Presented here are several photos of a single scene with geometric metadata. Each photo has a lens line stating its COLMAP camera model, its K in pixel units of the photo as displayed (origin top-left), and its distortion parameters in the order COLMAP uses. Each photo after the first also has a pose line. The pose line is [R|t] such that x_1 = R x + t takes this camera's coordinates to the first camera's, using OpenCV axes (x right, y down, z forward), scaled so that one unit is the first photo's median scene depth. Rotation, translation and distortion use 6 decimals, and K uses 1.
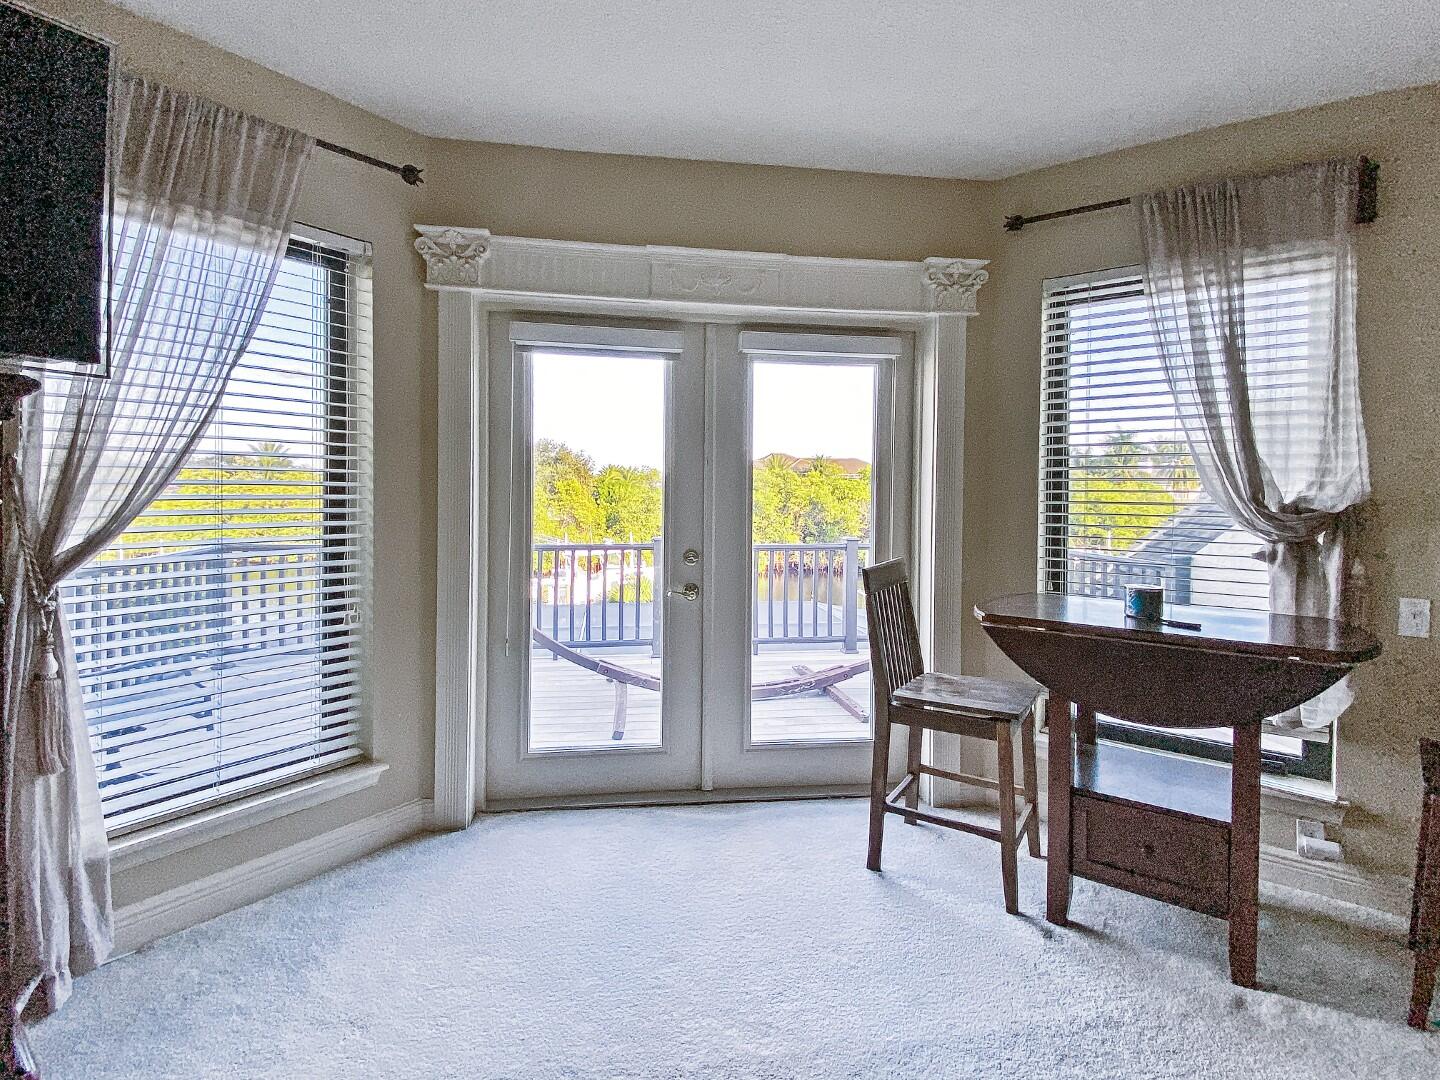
lens RADIAL K [[707.6, 0, 711.2], [0, 707.6, 519.5], [0, 0, 1]] dist [0.003884, -0.009897]
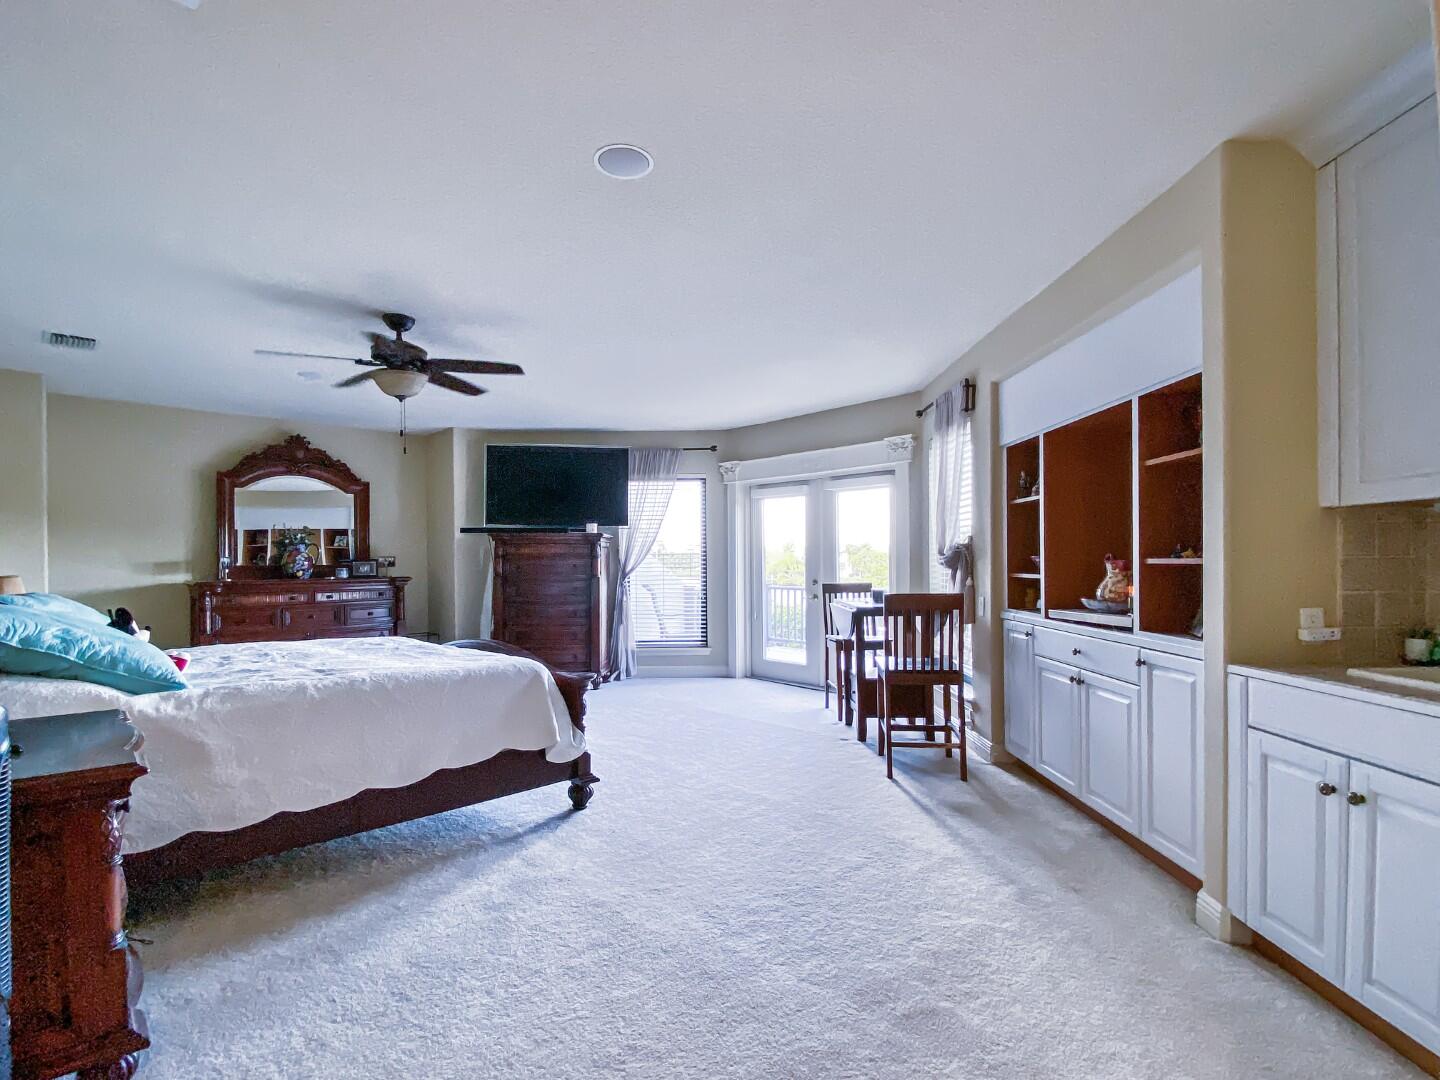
lens RADIAL K [[707.6, 0, 711.2], [0, 707.6, 519.5], [0, 0, 1]] dist [0.003884, -0.009897]
pose [[0.556328, -0.051761, -0.829349, 2.003645], [-0.008036, 0.997676, -0.067658, 0.014061], [0.830924, 0.044305, 0.554619, -0.648912]]
